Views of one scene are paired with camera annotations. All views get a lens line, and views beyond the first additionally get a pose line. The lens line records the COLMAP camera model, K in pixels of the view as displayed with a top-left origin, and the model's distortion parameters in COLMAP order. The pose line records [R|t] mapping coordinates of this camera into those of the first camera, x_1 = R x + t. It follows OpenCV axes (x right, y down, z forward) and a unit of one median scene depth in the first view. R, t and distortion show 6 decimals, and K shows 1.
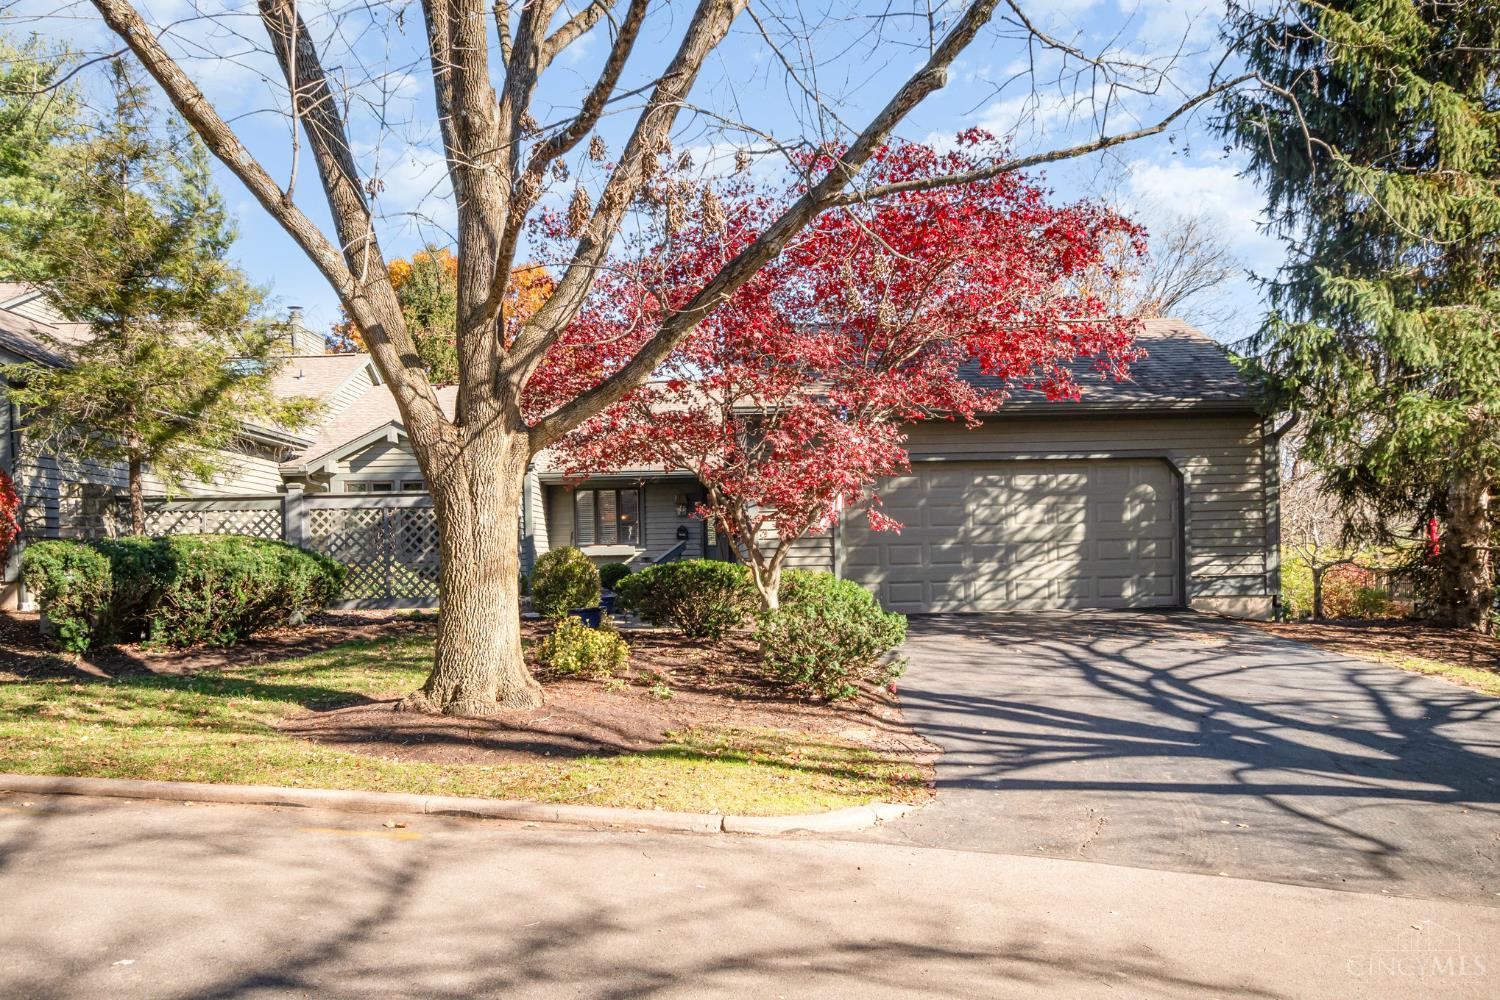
lens RADIAL K [[951.0, 0, 750.0], [0, 951.0, 499.5], [0, 0, 1]] dist [-0.000231, 0.000005]
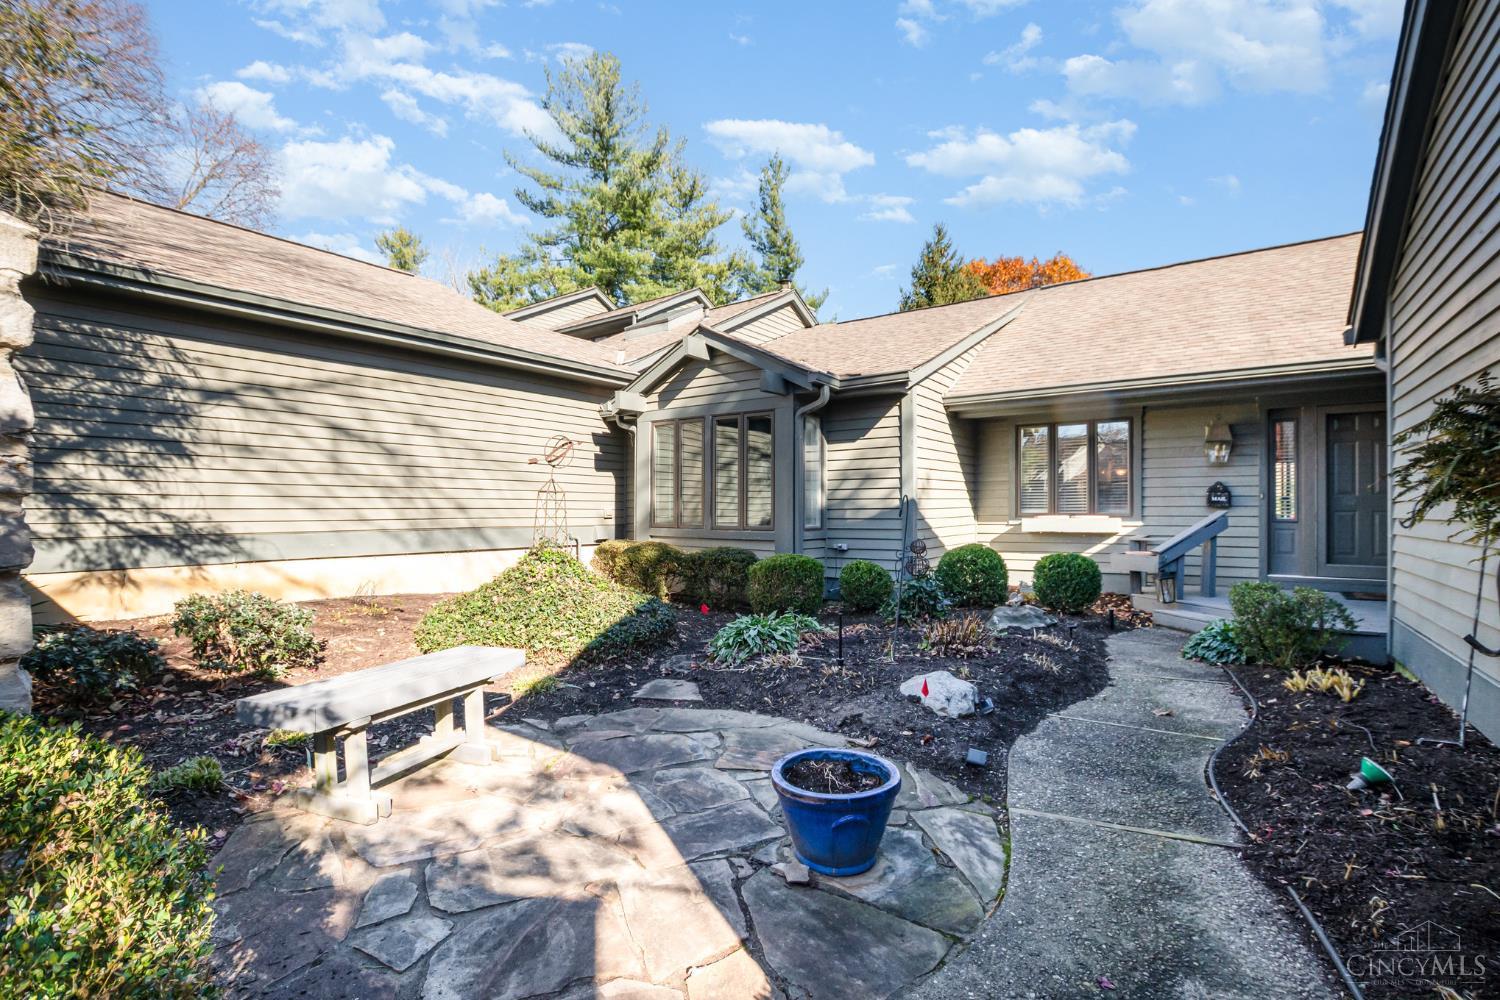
lens RADIAL K [[669.2, 0, 747.0], [0, 669.2, 499.7], [0, 0, 1]] dist [-0.000293, -0.000003]
pose [[0.780476, 0.011579, -0.625079, -0.053186], [0.021718, 0.998723, 0.045617, 0.018029], [0.624809, -0.049178, 0.779228, 0.642301]]
